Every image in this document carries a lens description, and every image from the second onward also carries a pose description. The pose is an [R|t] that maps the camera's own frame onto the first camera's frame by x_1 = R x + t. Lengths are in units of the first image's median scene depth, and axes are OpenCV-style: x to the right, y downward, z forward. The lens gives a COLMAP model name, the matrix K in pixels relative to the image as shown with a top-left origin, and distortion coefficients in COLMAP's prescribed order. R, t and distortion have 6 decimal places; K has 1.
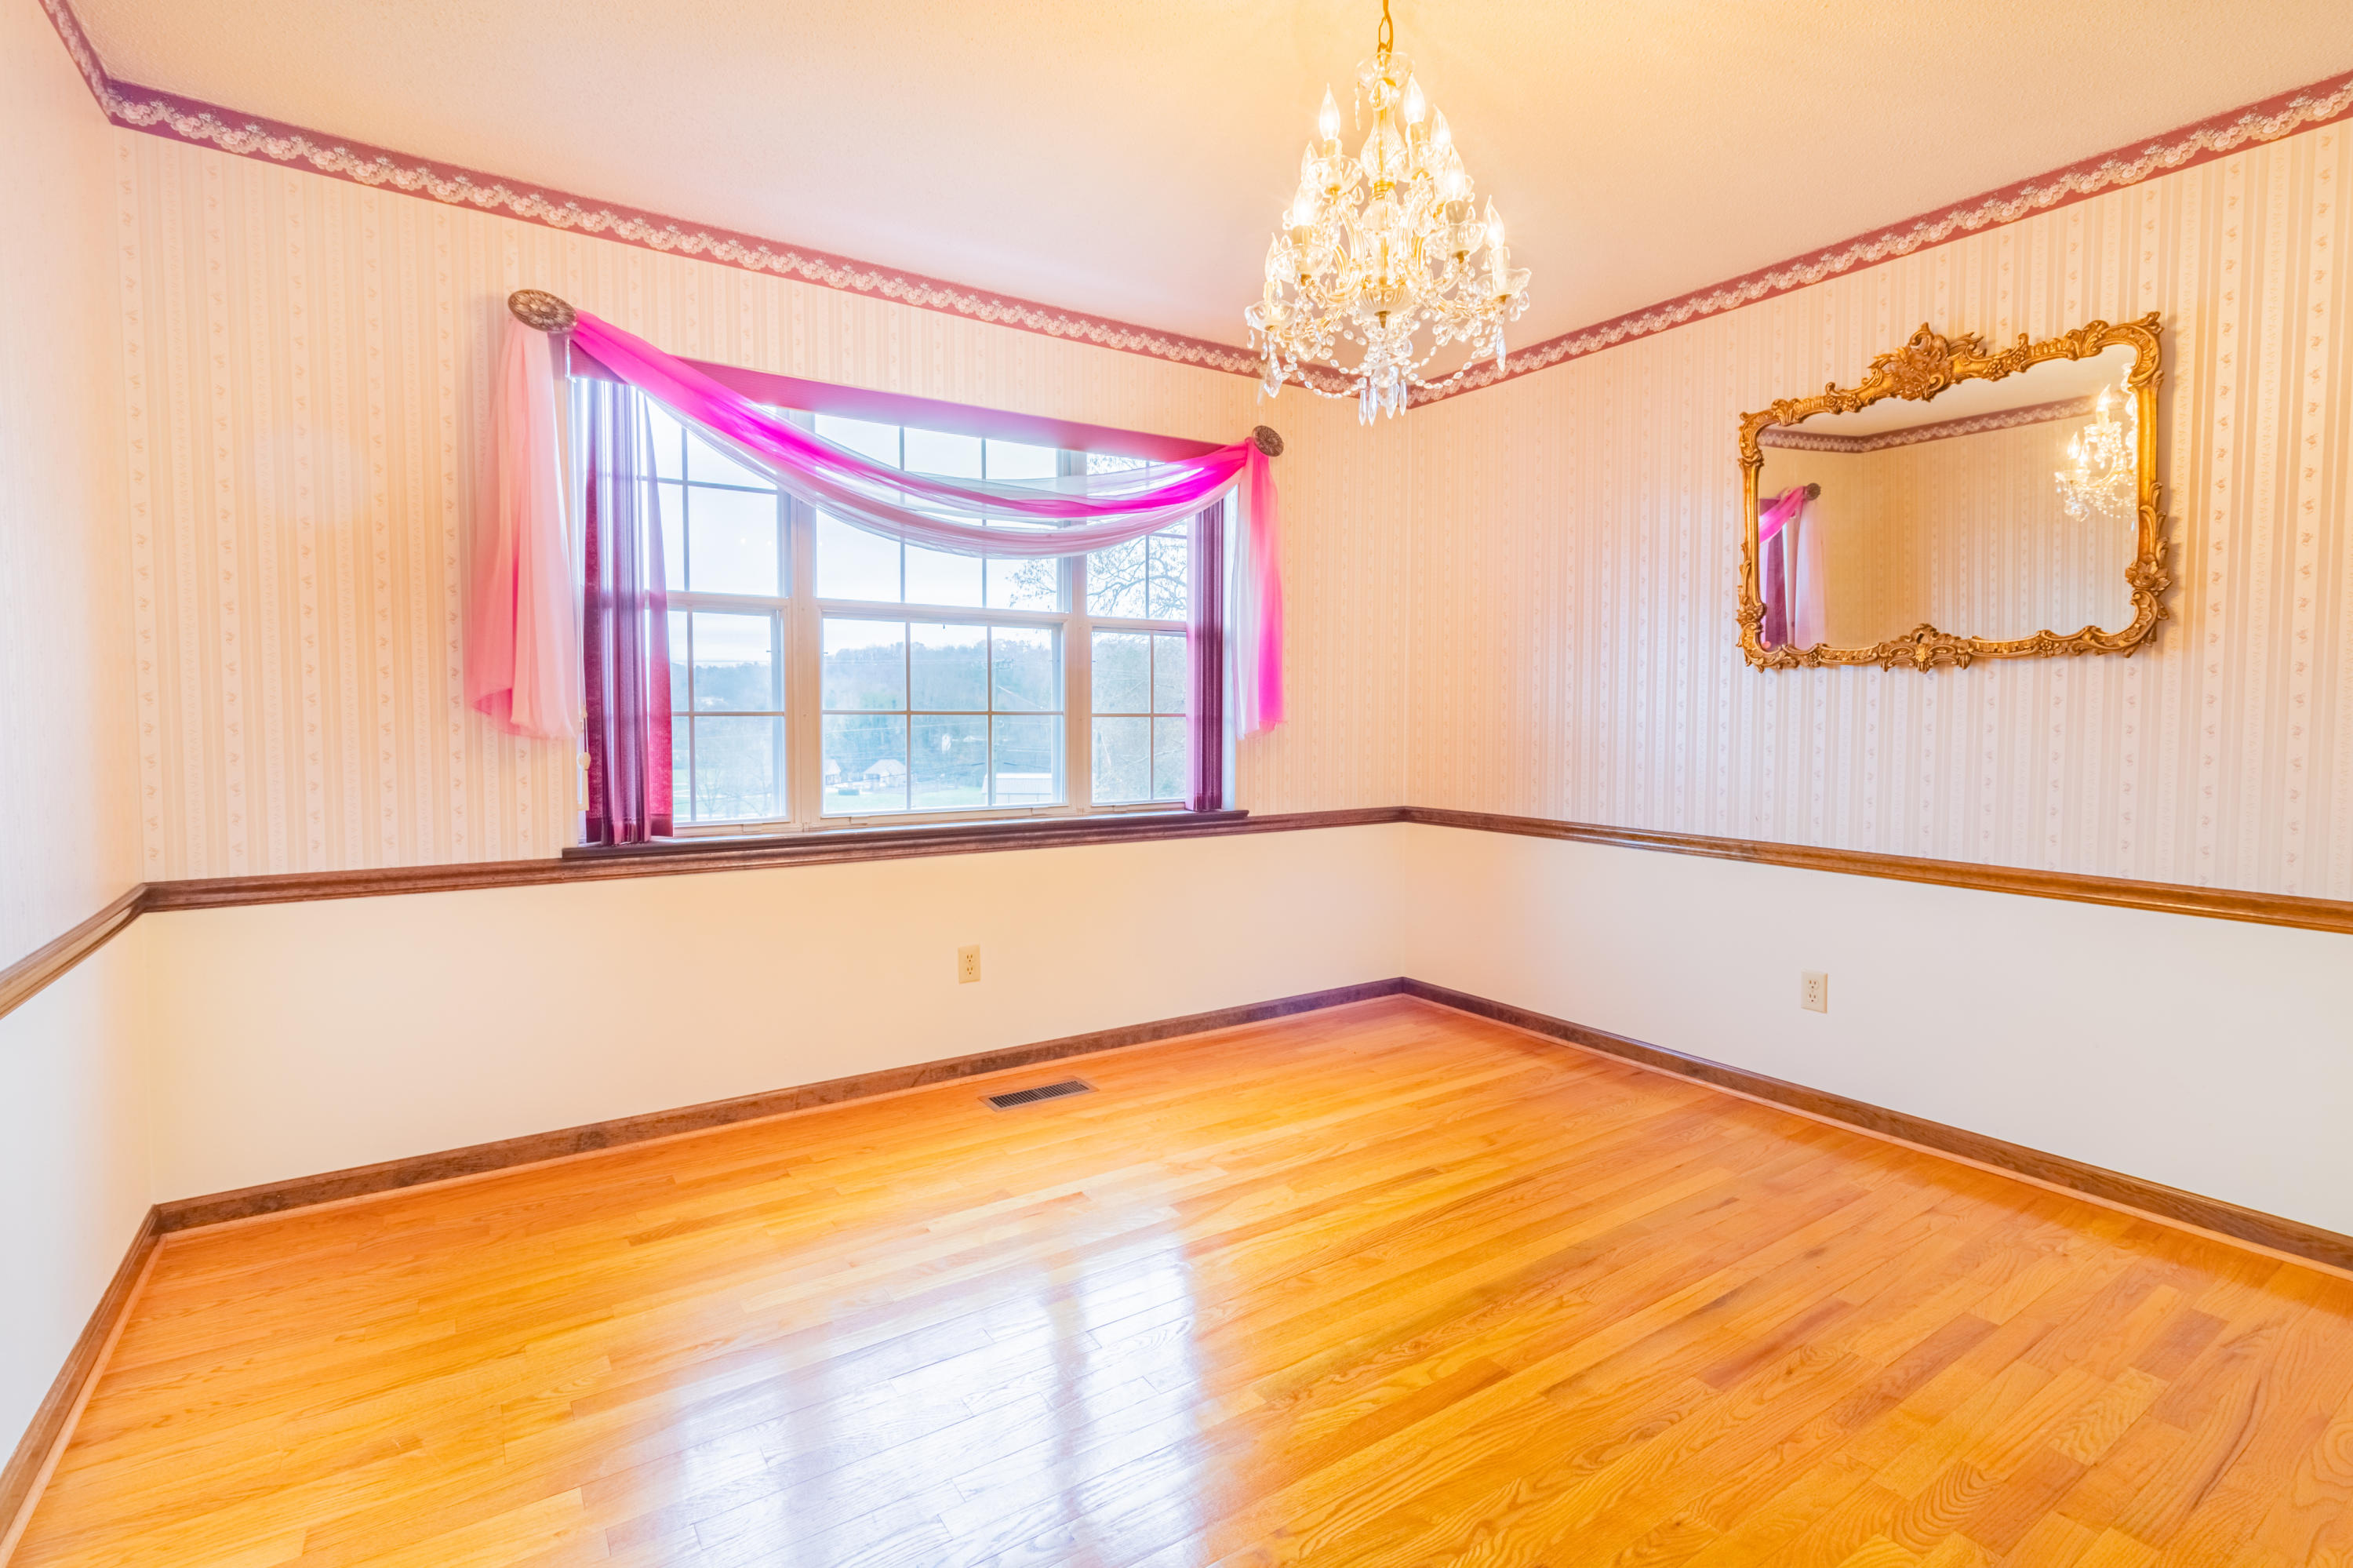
lens RADIAL K [[1091.7, 0, 1165.6], [0, 1091.7, 781.2], [0, 0, 1]] dist [0.002251, 0.000872]
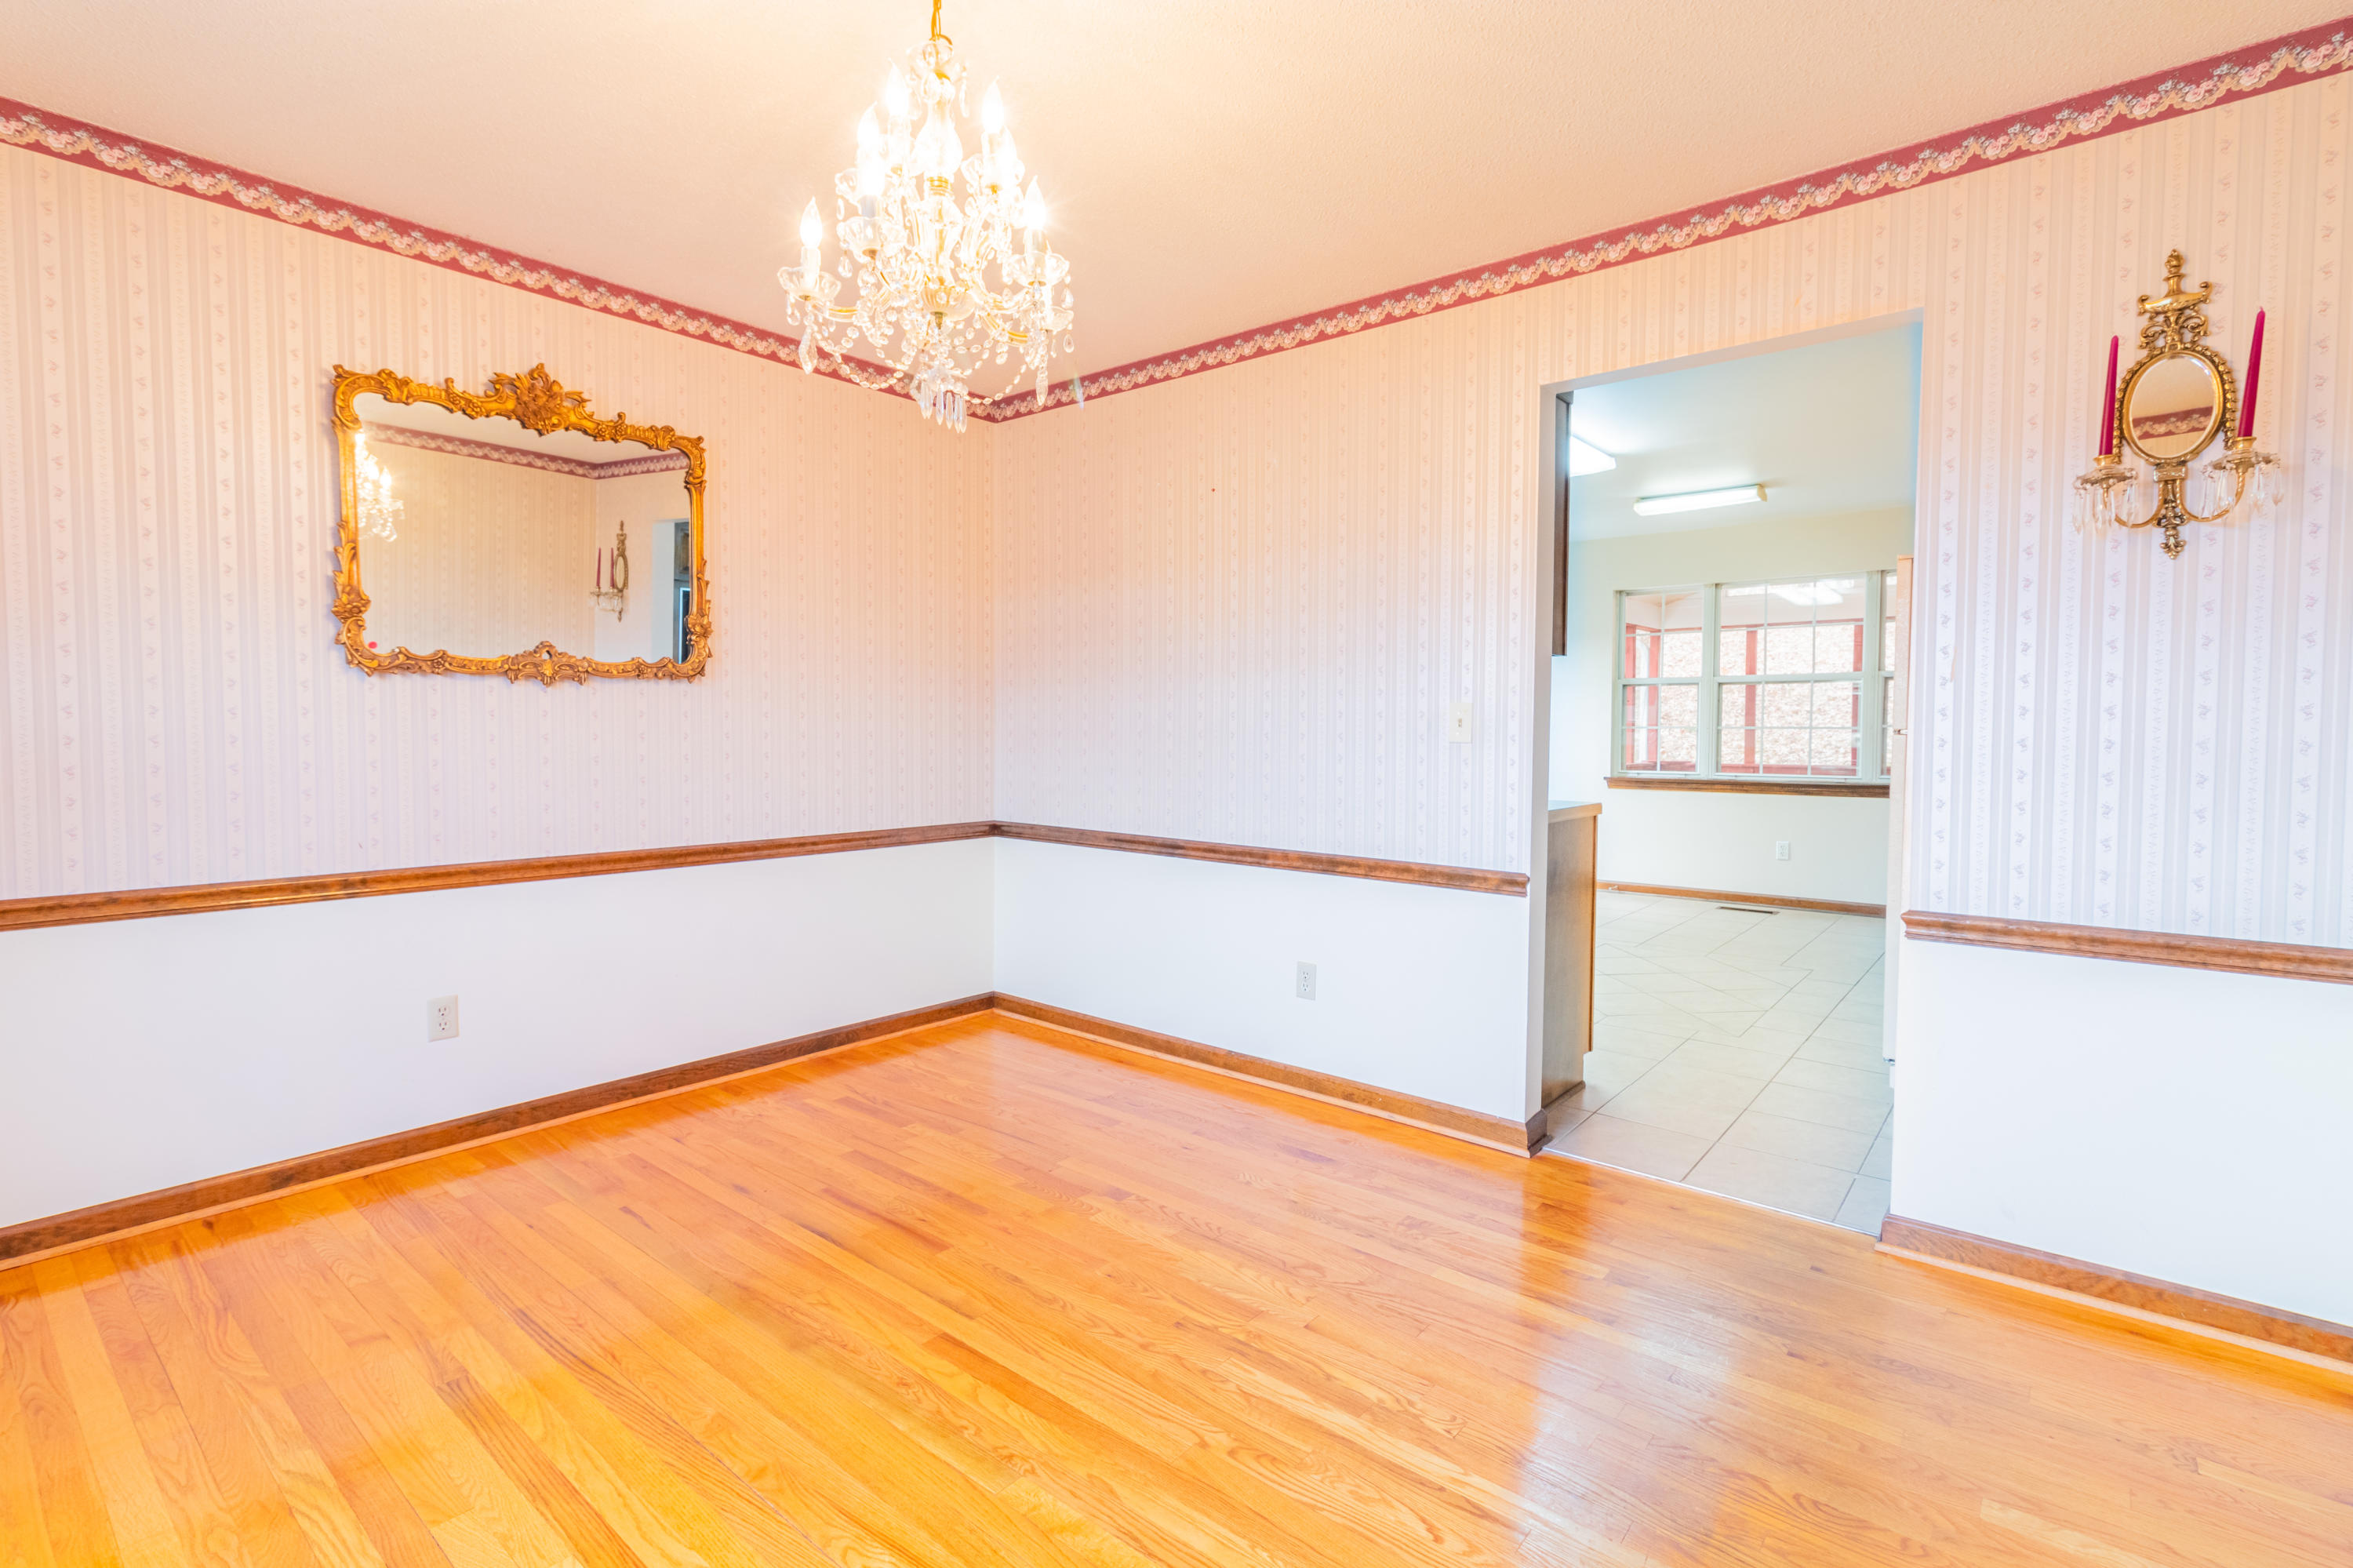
lens RADIAL K [[1091.7, 0, 1164.6], [0, 1091.7, 776.8], [0, 0, 1]] dist [0.002251, 0.000872]
pose [[-0.278566, -0.052891, 0.958960, -0.559700], [0.053907, 0.996047, 0.070596, -0.056953], [-0.958903, 0.071361, -0.274614, 0.768331]]
